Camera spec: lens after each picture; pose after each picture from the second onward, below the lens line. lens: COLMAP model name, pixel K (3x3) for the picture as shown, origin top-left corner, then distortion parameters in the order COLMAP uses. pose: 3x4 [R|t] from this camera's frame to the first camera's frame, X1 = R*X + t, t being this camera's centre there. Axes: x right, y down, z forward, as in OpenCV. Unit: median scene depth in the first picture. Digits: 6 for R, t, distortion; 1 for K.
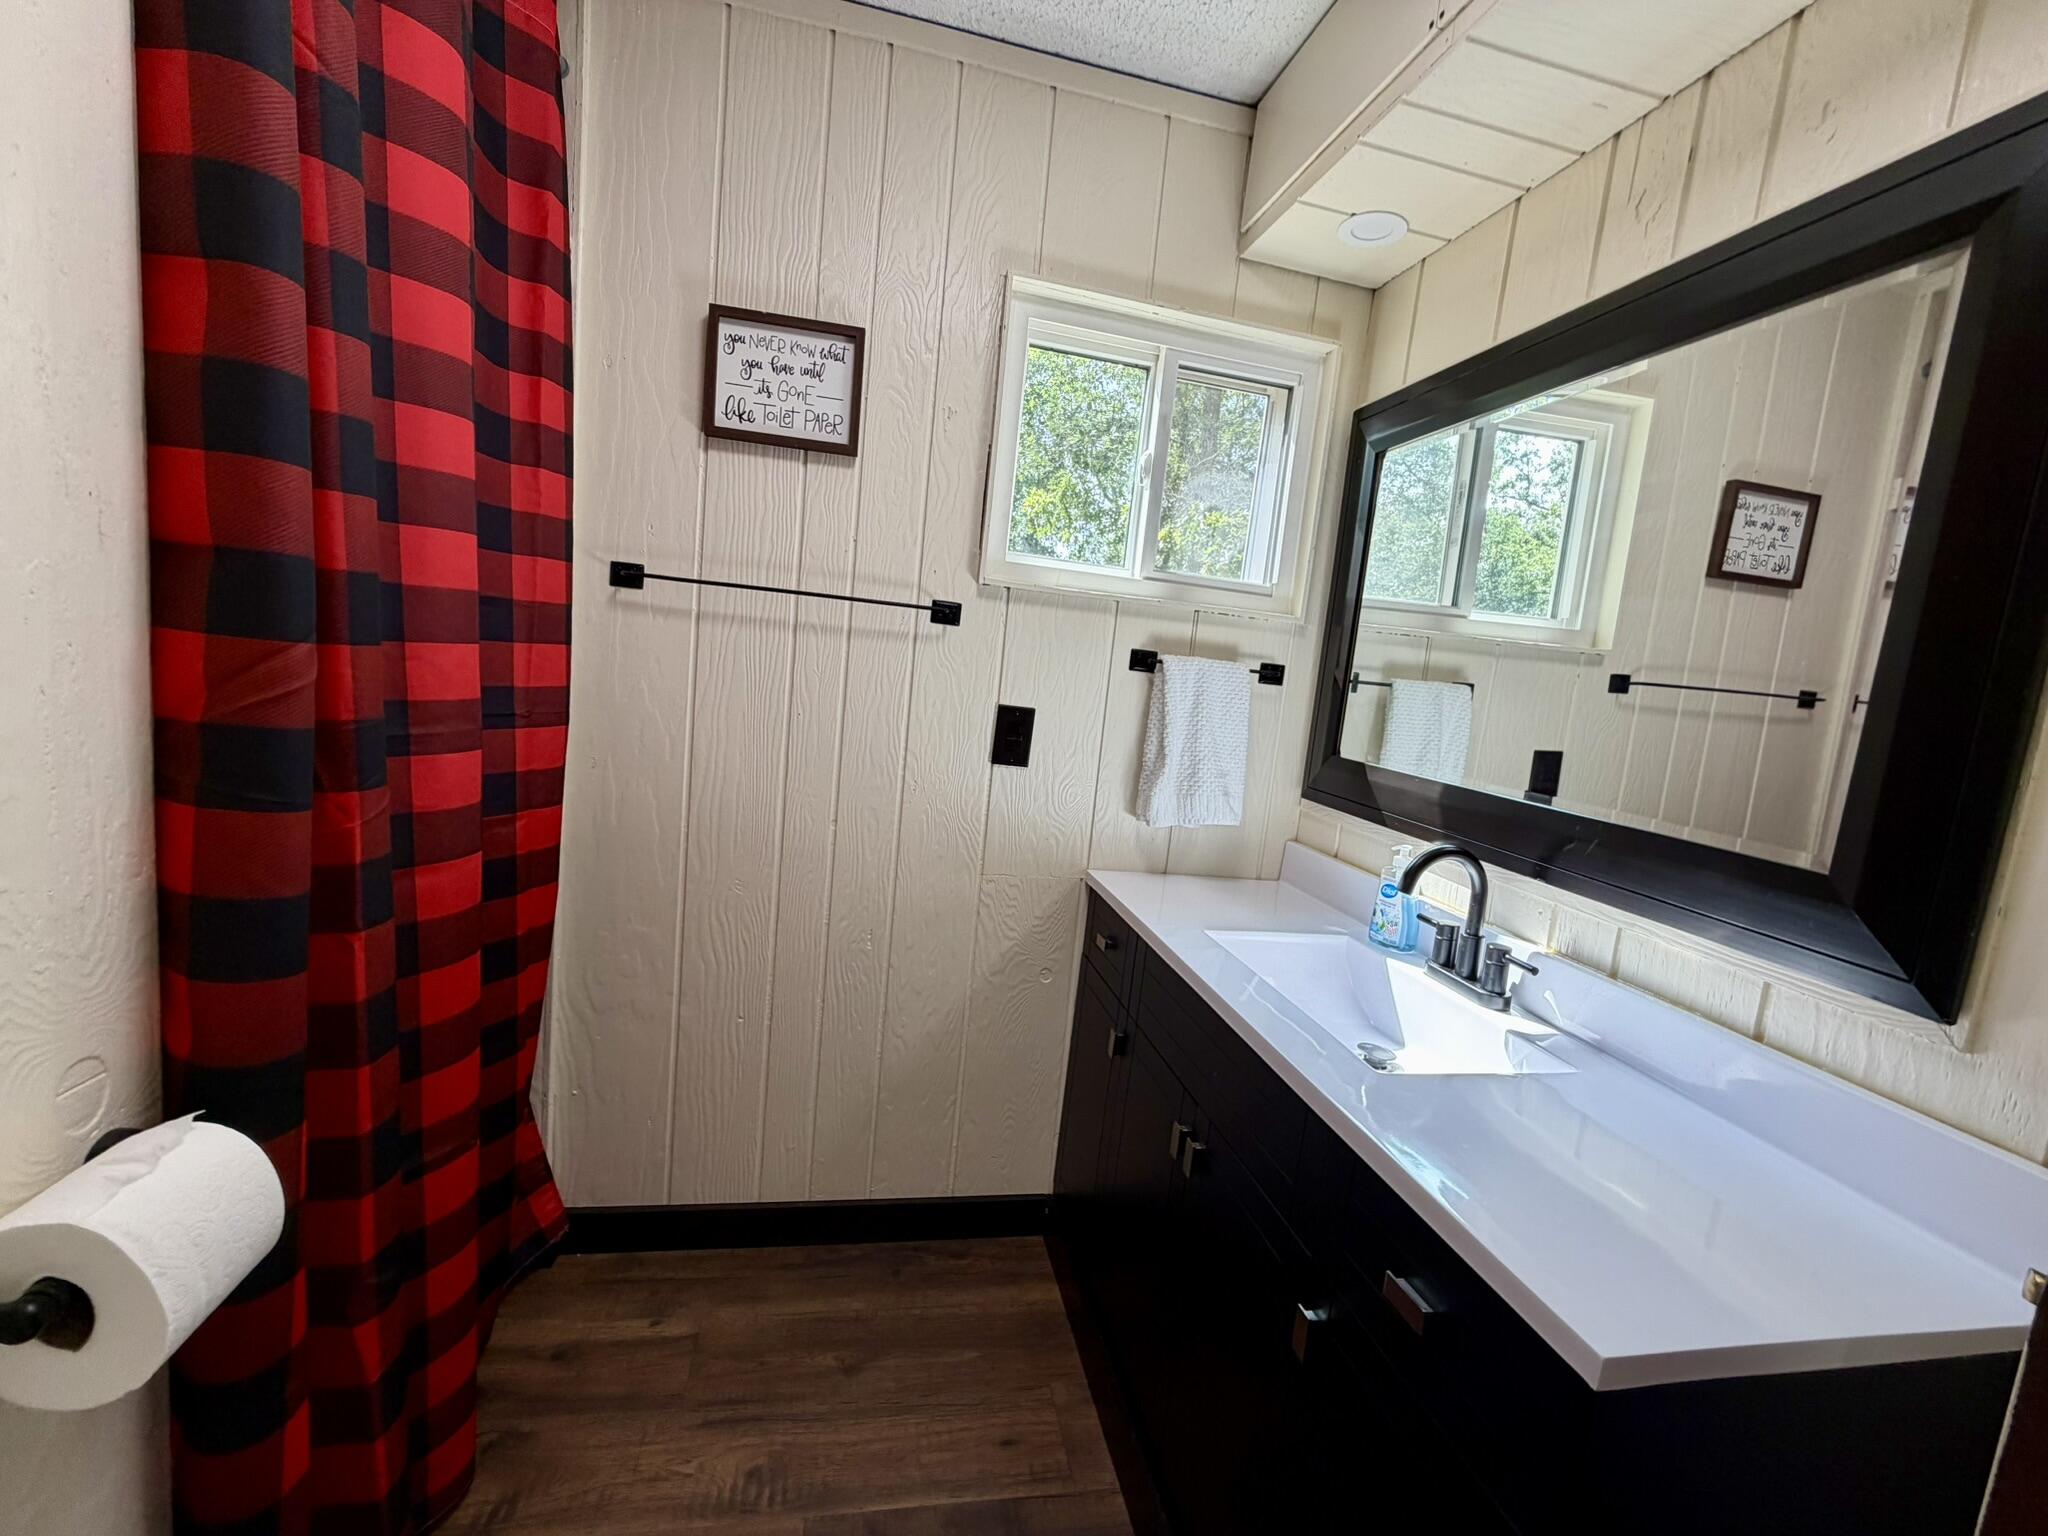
lens RADIAL K [[815.6, 0, 997.2], [0, 815.6, 765.6], [0, 0, 1]] dist [-0.000655, -0.000117]
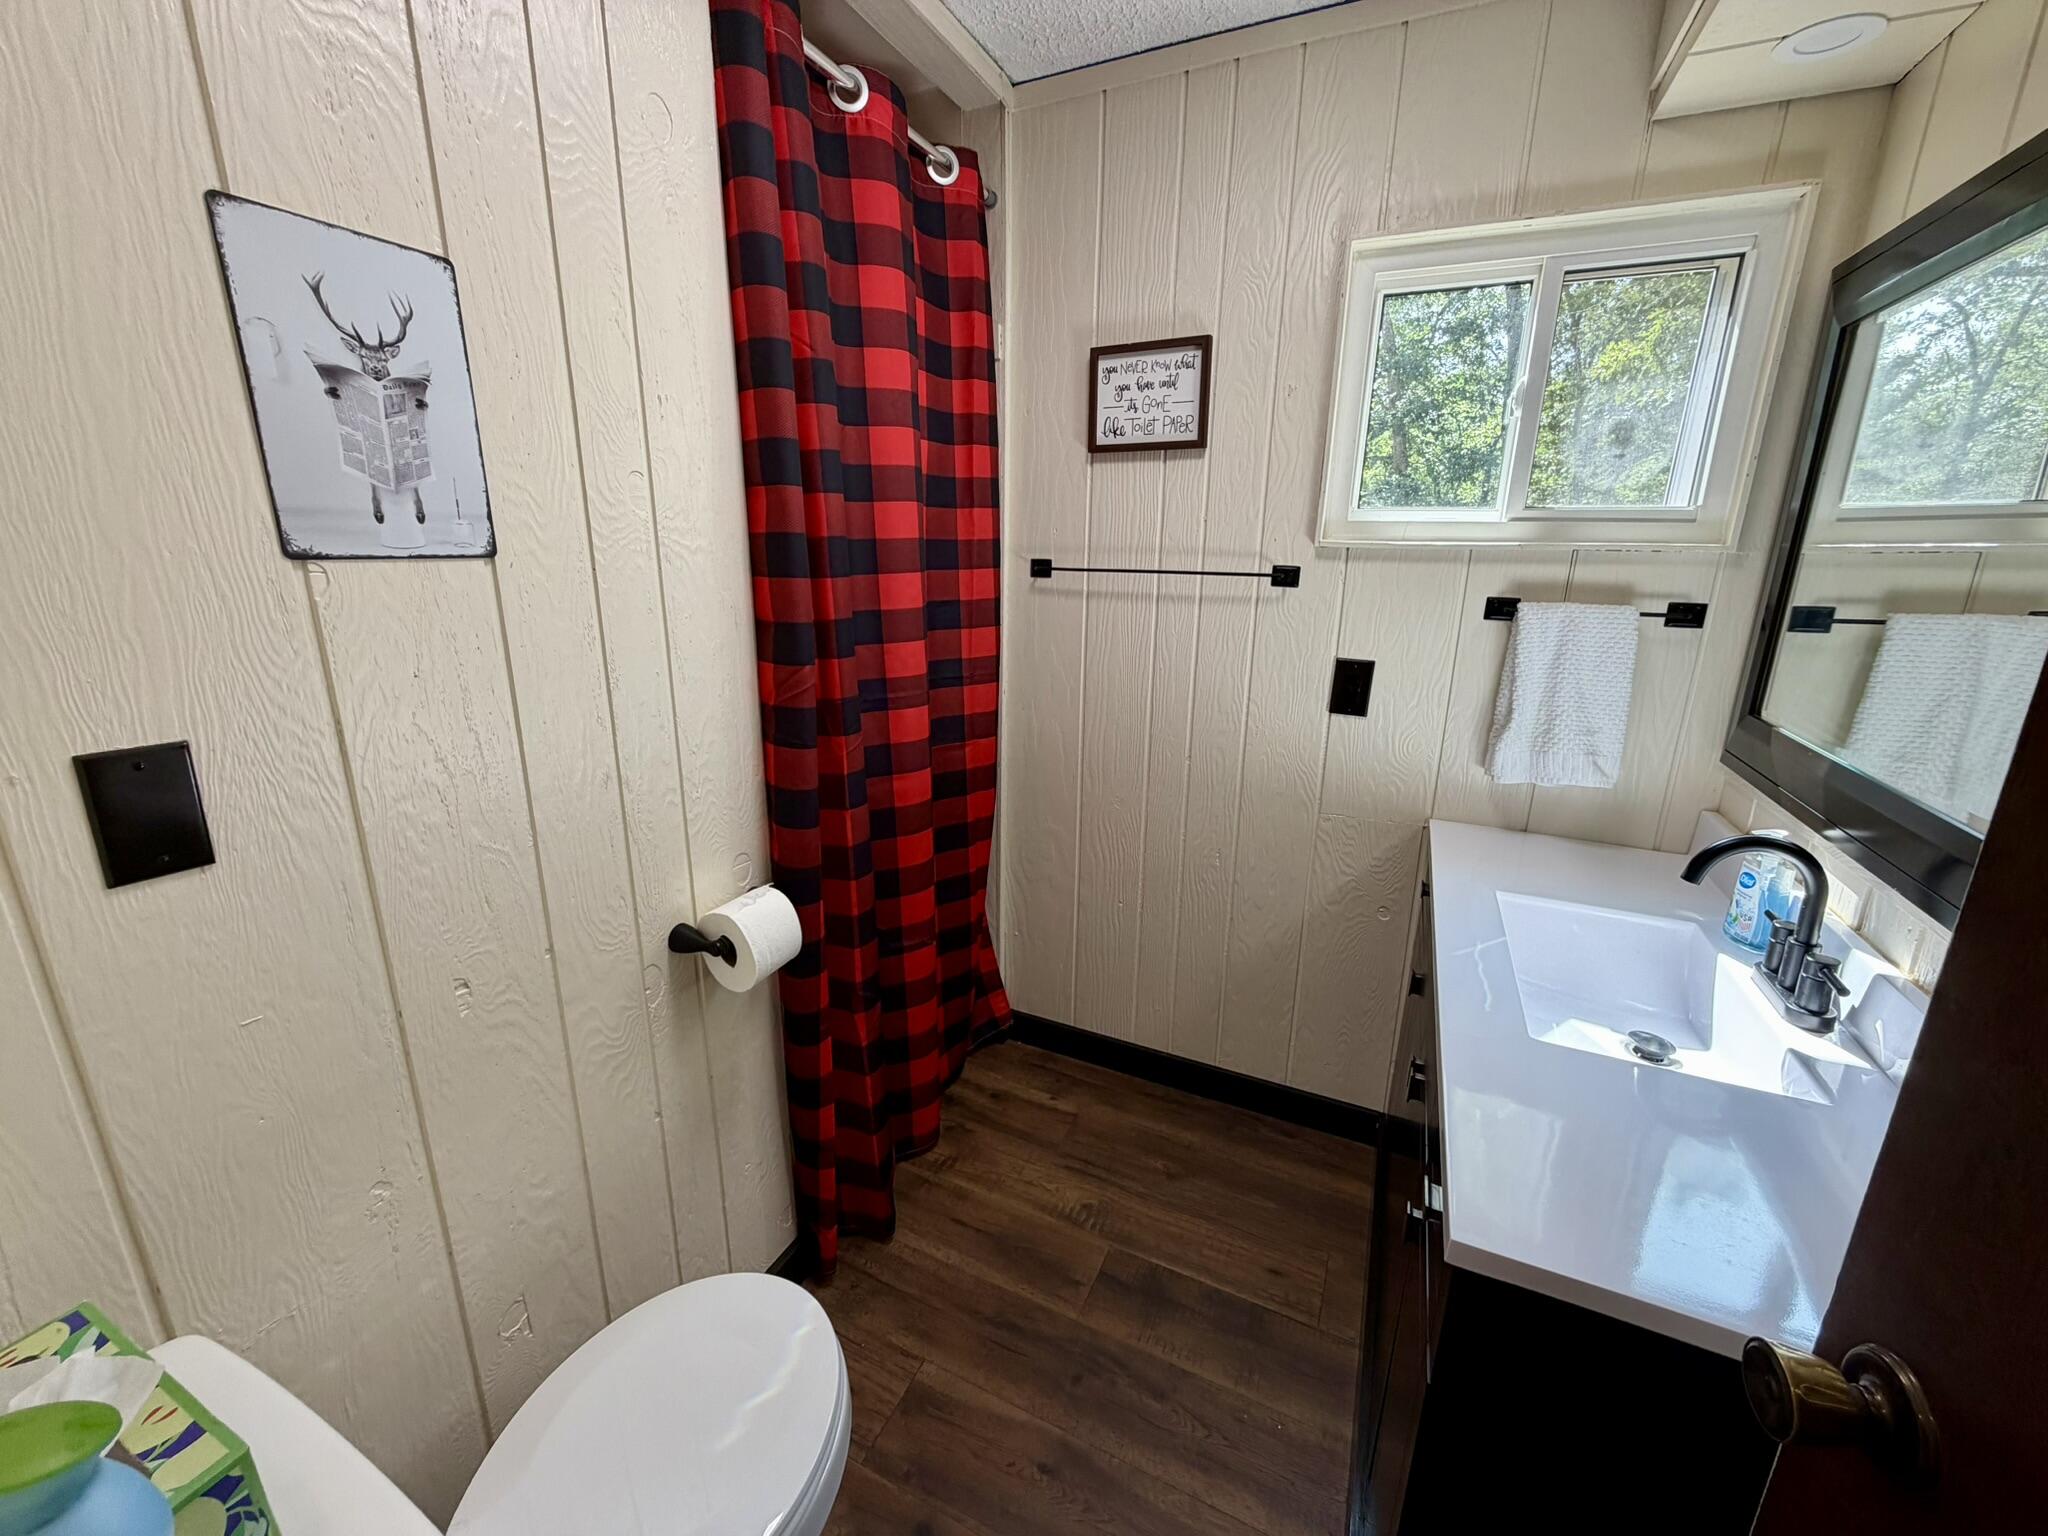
lens RADIAL K [[815.6, 0, 997.2], [0, 815.6, 765.6], [0, 0, 1]] dist [-0.000655, -0.000117]
pose [[0.790959, 0.066727, -0.608219, 0.335353], [-0.000173, 0.994060, 0.108832, -0.055186], [0.611869, -0.085977, 0.786273, -0.139346]]
